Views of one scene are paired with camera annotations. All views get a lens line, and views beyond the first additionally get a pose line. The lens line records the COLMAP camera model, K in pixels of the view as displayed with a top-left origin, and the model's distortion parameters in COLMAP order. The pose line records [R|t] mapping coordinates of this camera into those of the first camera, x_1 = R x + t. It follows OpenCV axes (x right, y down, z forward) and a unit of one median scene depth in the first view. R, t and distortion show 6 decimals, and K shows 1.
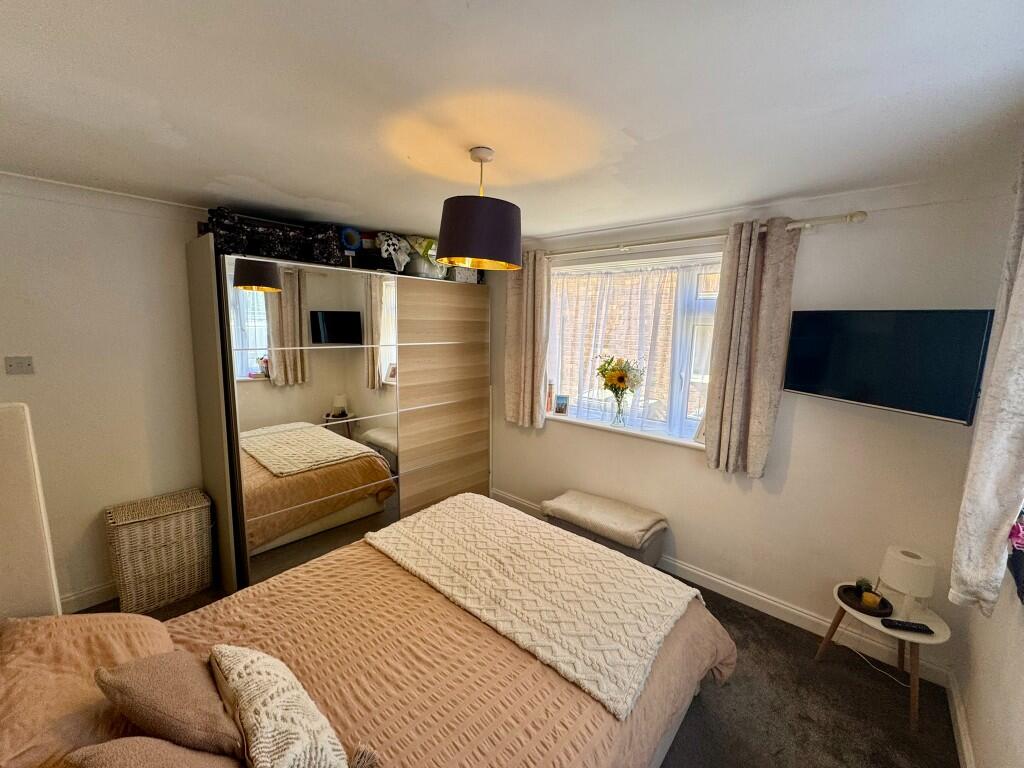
lens RADIAL K [[410.5, 0, 510.8], [0, 410.5, 384.0], [0, 0, 1]] dist [0.000646, 0.000945]
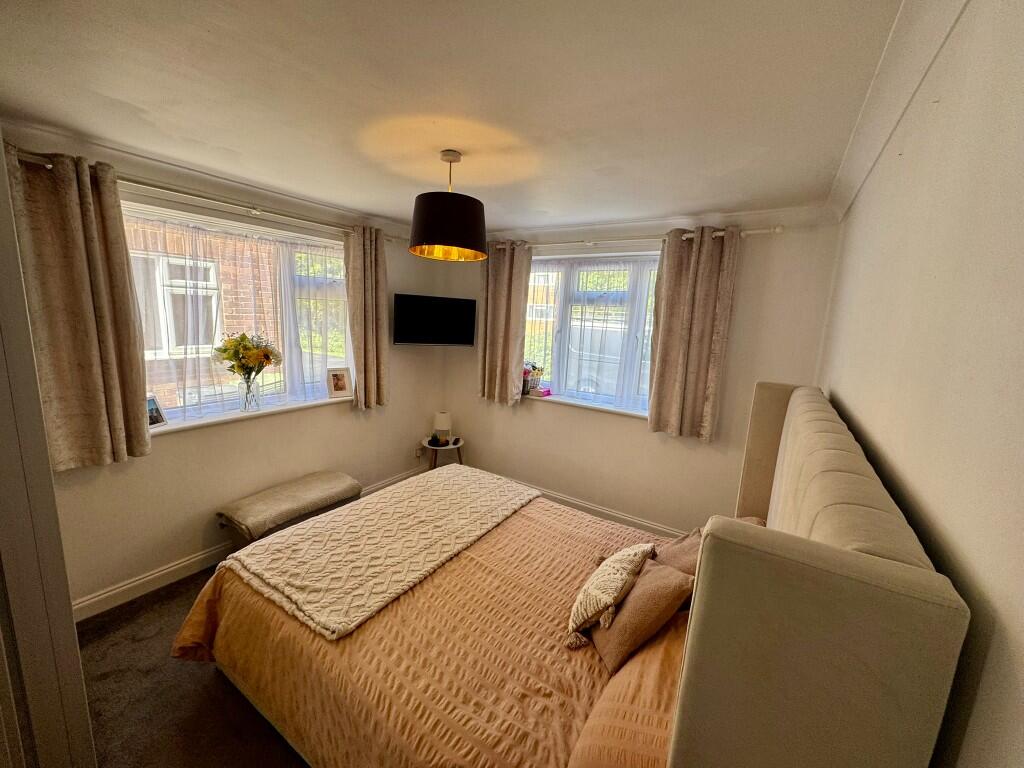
lens RADIAL K [[410.5, 0, 511.2], [0, 410.5, 384.4], [0, 0, 1]] dist [0.000646, 0.000945]
pose [[-0.153070, -0.196967, 0.968387, -0.941769], [0.093151, 0.972696, 0.212568, -0.125040], [-0.983815, 0.122744, -0.130543, 0.762042]]
